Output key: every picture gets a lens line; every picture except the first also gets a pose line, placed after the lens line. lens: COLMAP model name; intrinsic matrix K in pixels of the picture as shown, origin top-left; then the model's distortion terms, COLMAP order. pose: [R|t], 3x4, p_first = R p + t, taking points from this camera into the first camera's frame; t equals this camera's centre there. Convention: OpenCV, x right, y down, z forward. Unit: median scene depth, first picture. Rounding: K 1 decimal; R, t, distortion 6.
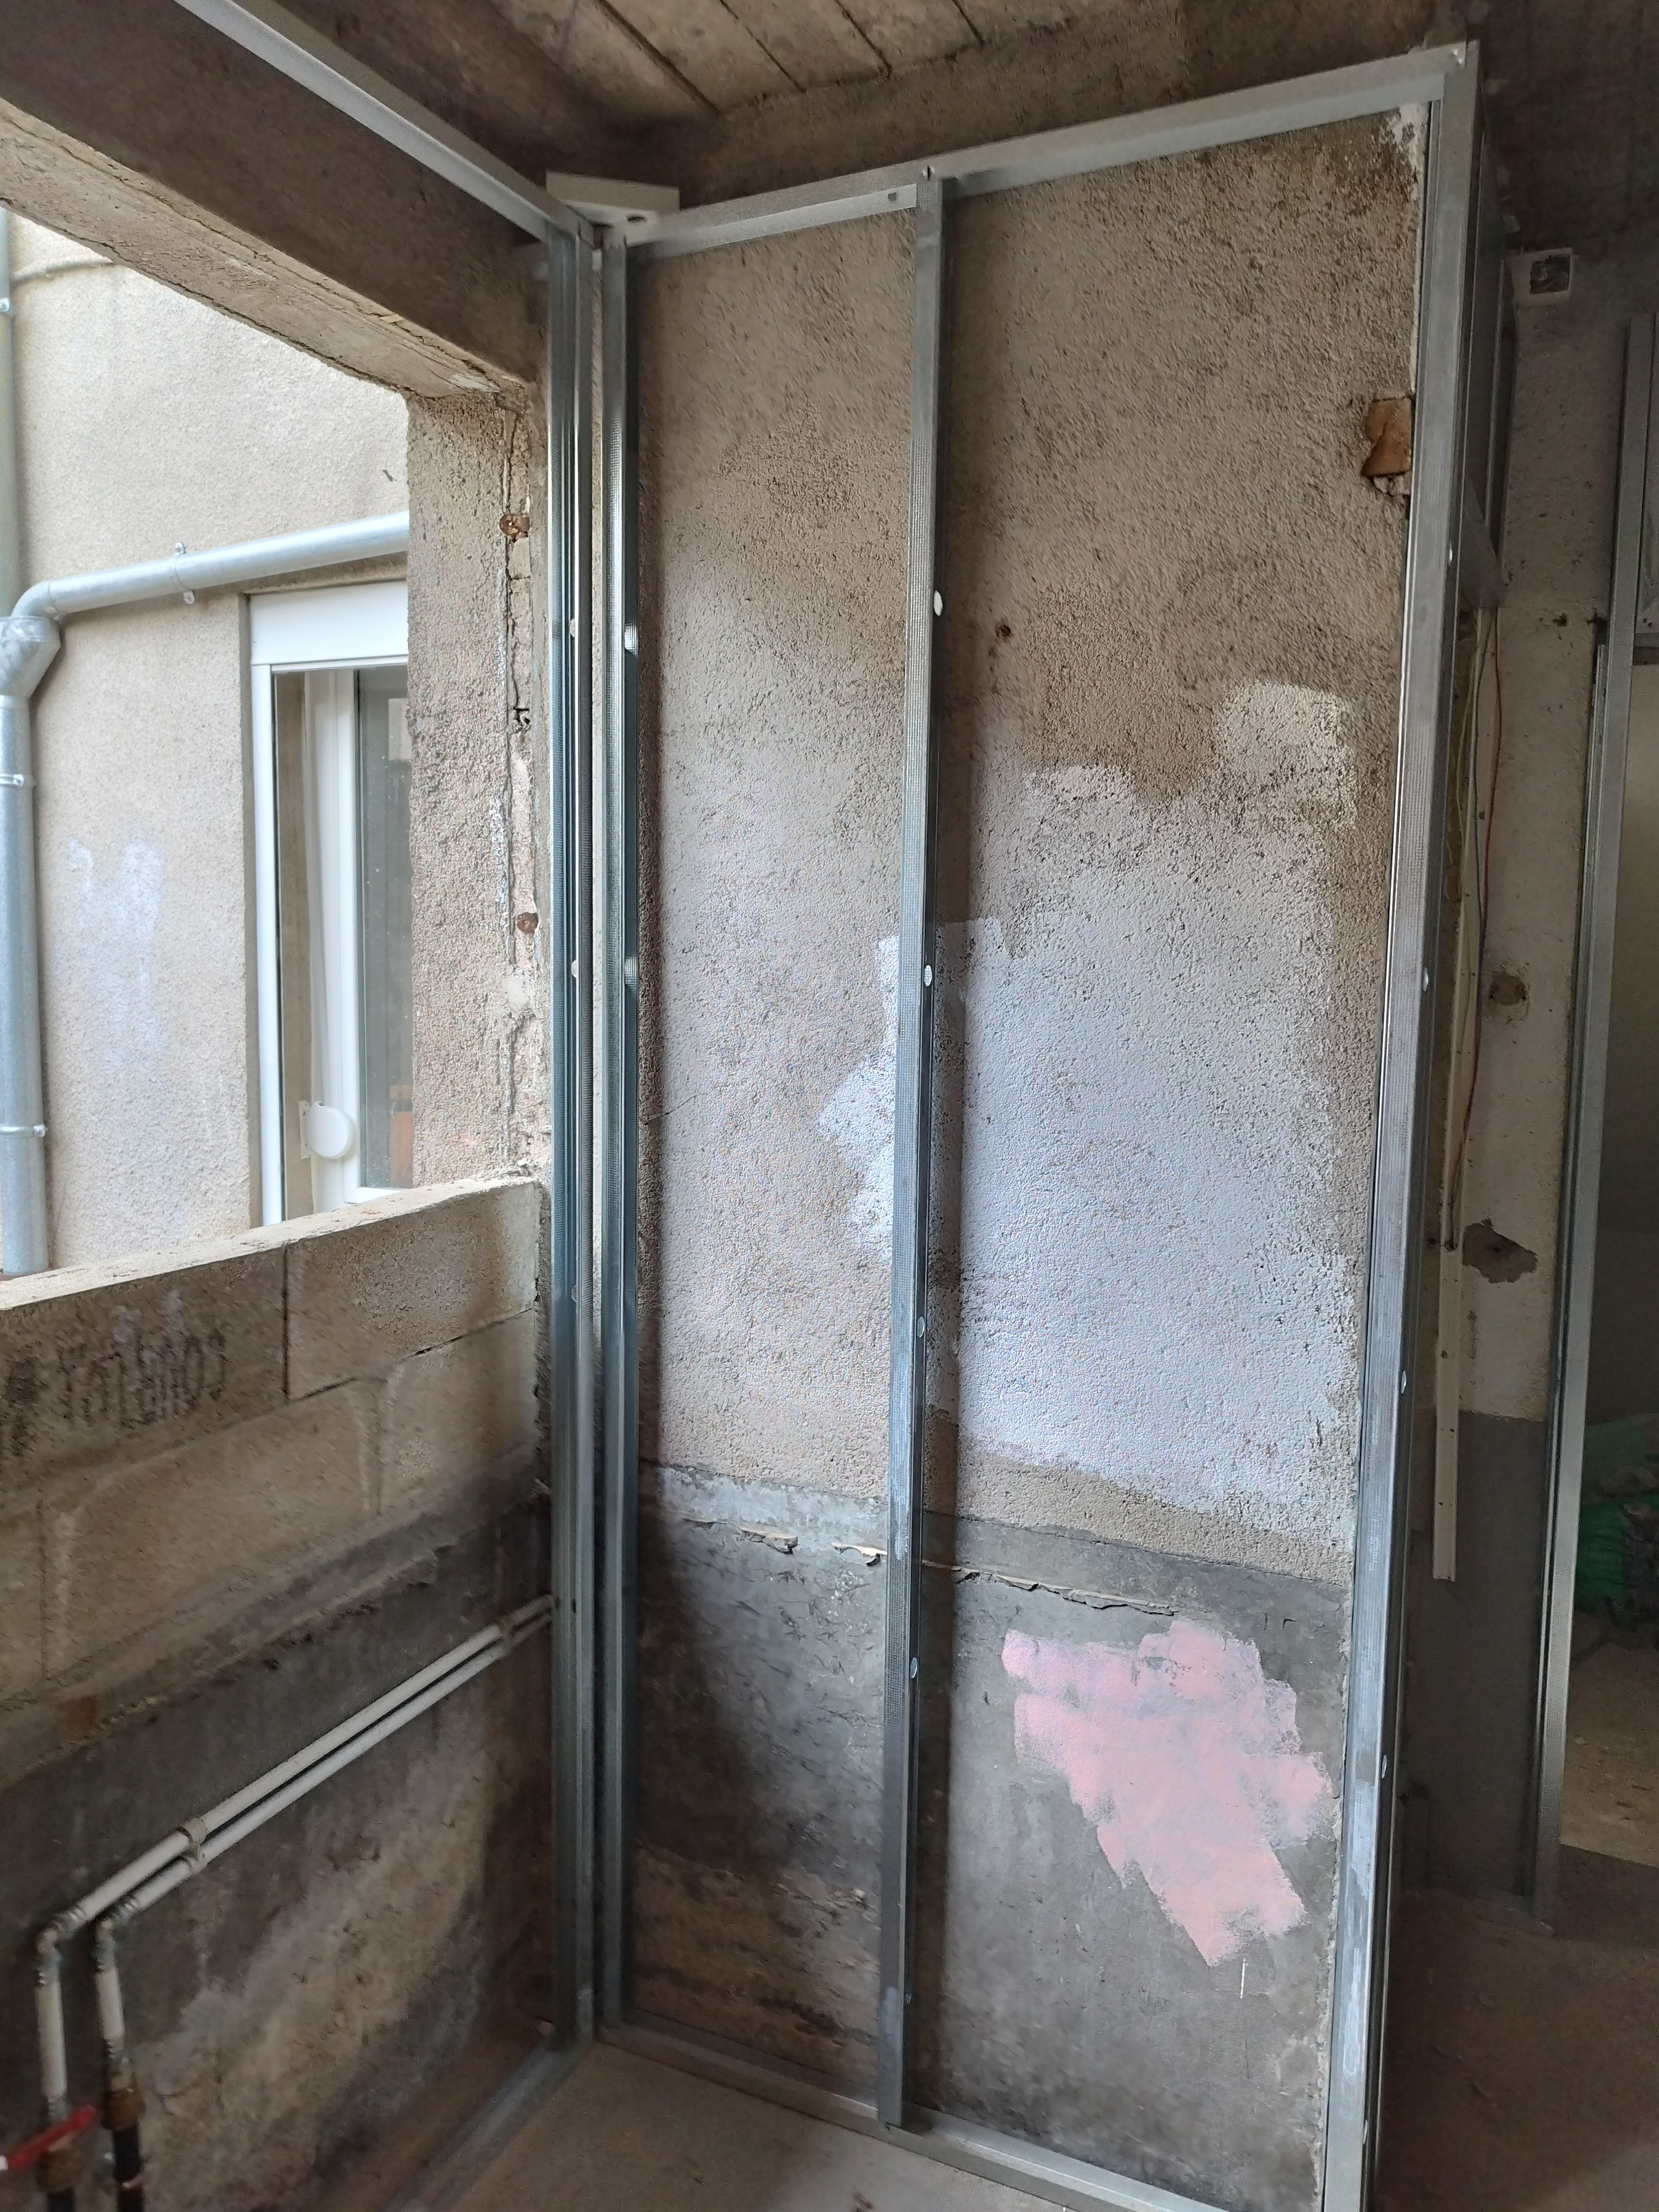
lens RADIAL K [[1600.0, 0, 830.0], [0, 1600.0, 1099.8], [0, 0, 1]] dist [0.019181, -0.010945]
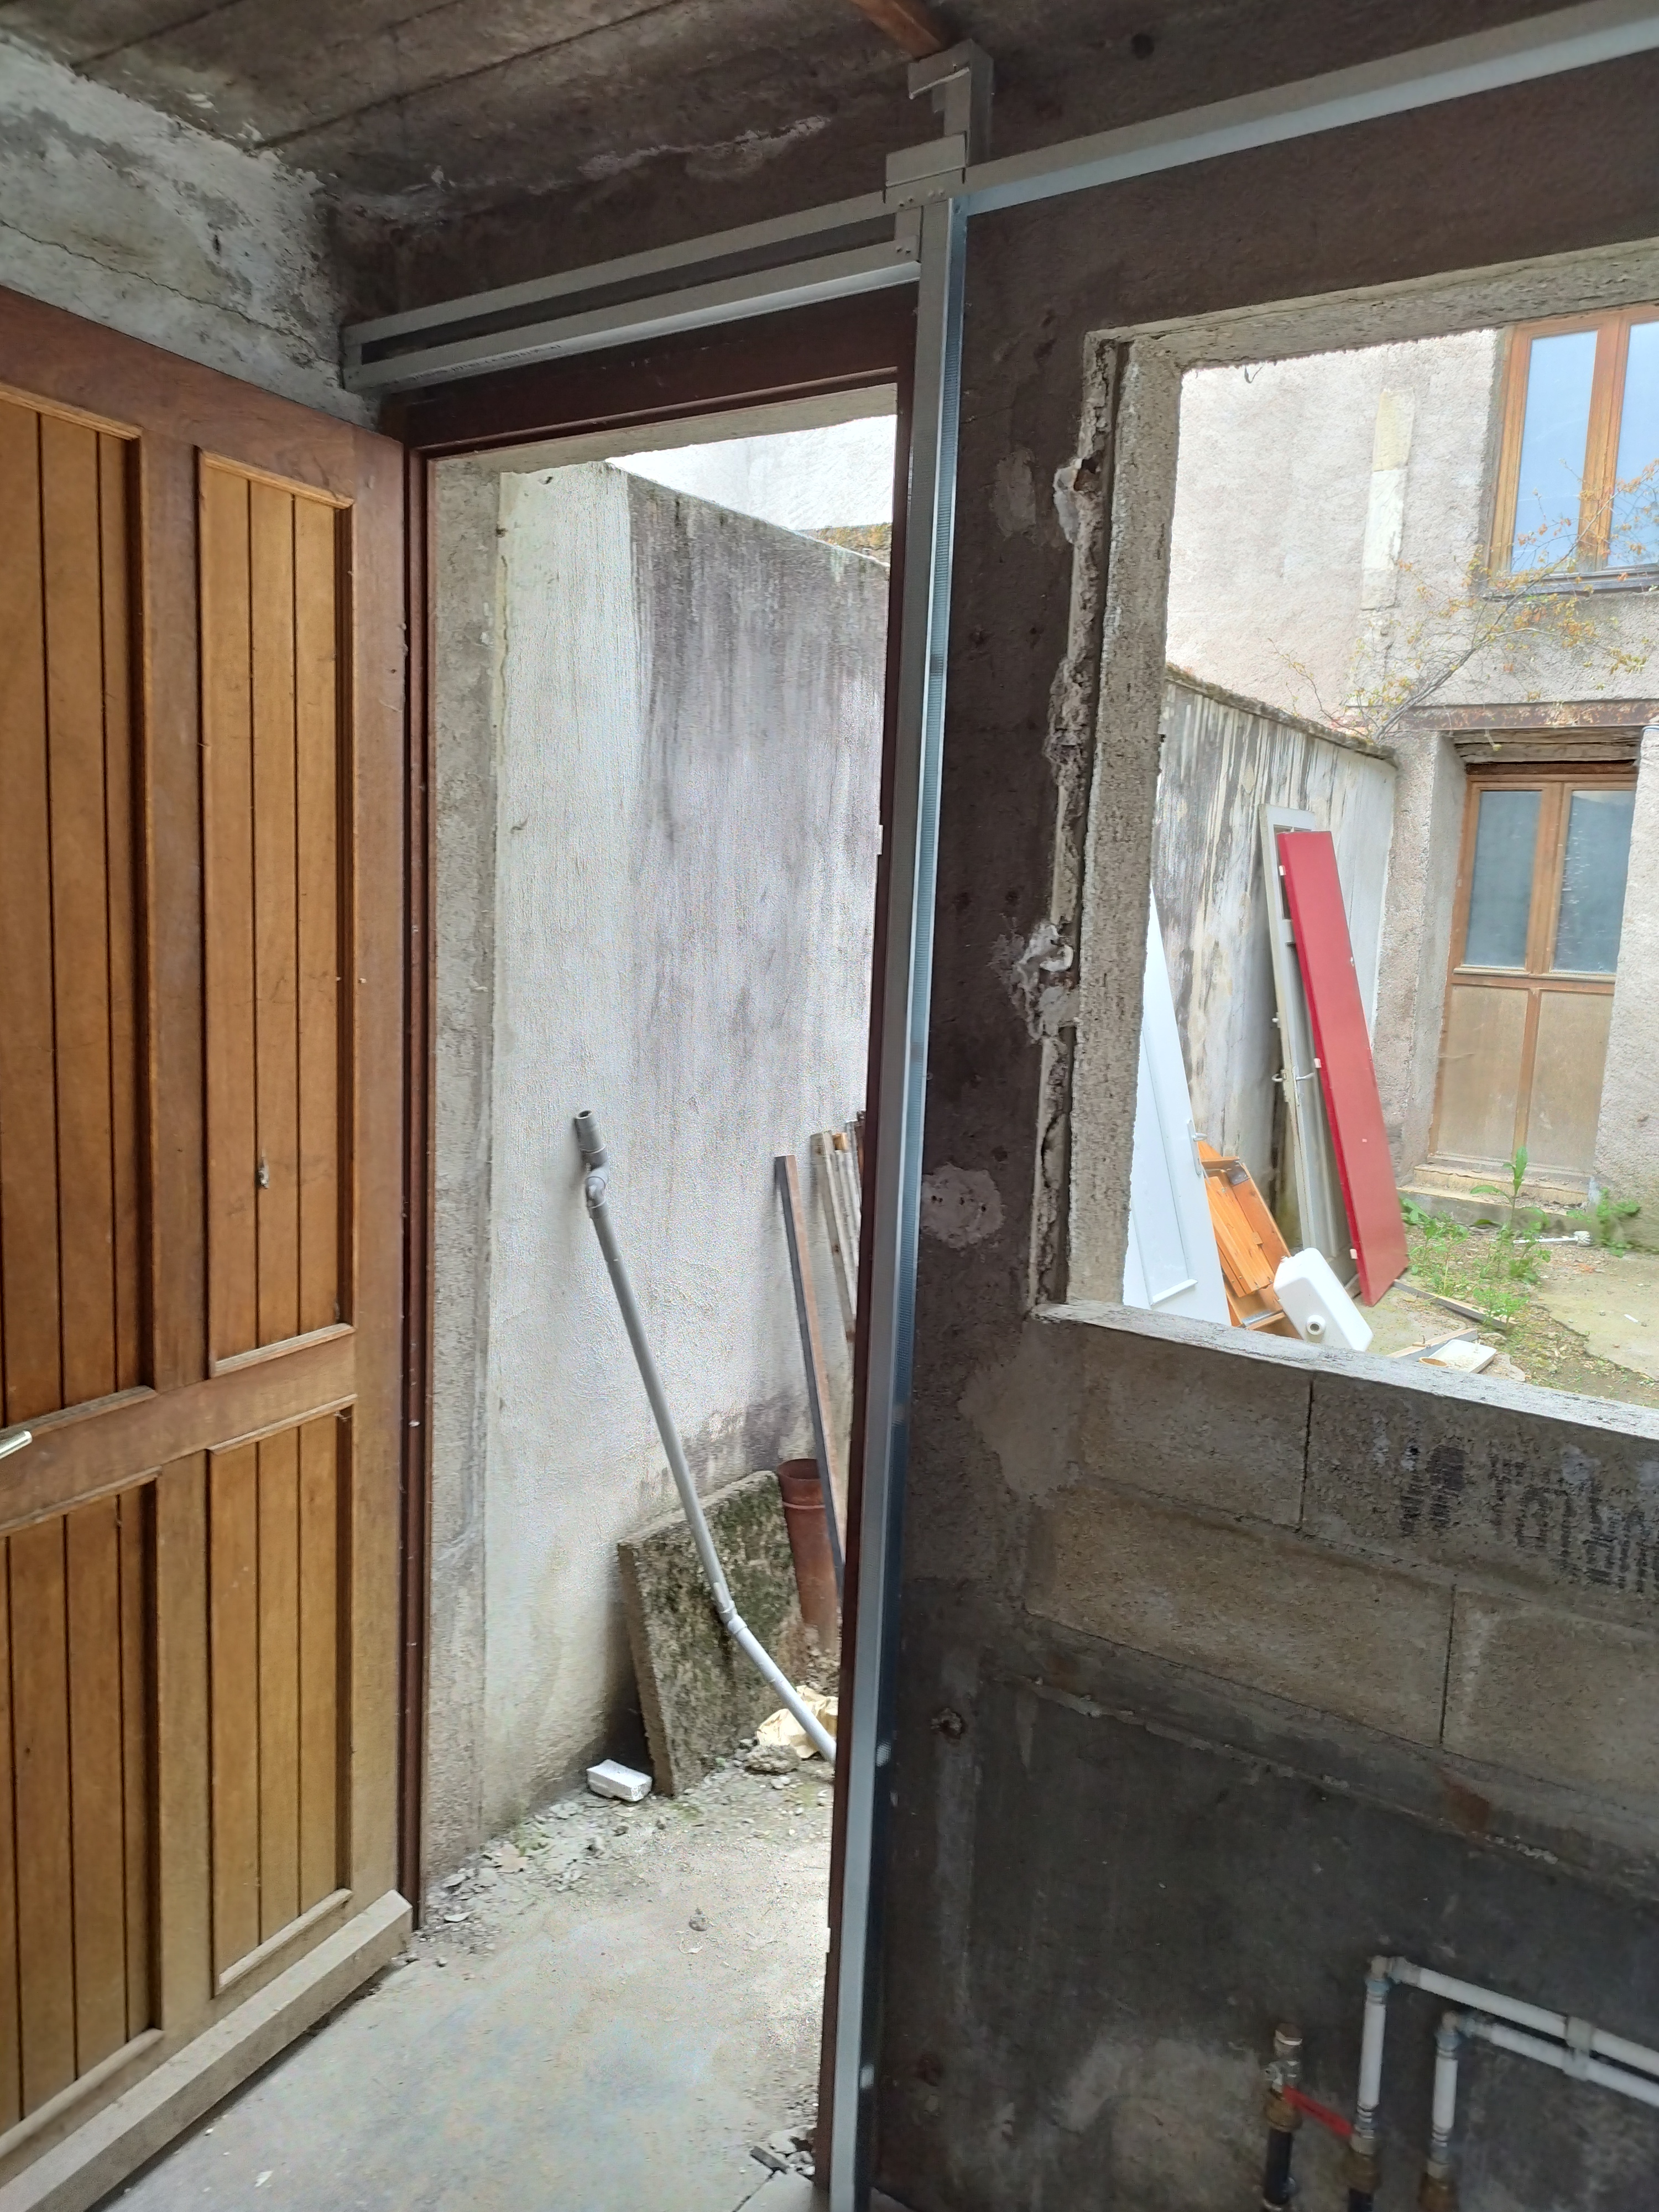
lens RADIAL K [[1600.0, 0, 833.6], [0, 1600.0, 1100.5], [0, 0, 1]] dist [0.019181, -0.010945]
pose [[-0.167273, 0.107332, -0.980051, 0.564472], [-0.145361, 0.980508, 0.132192, -0.140497], [0.975136, 0.164573, -0.148410, 0.675655]]
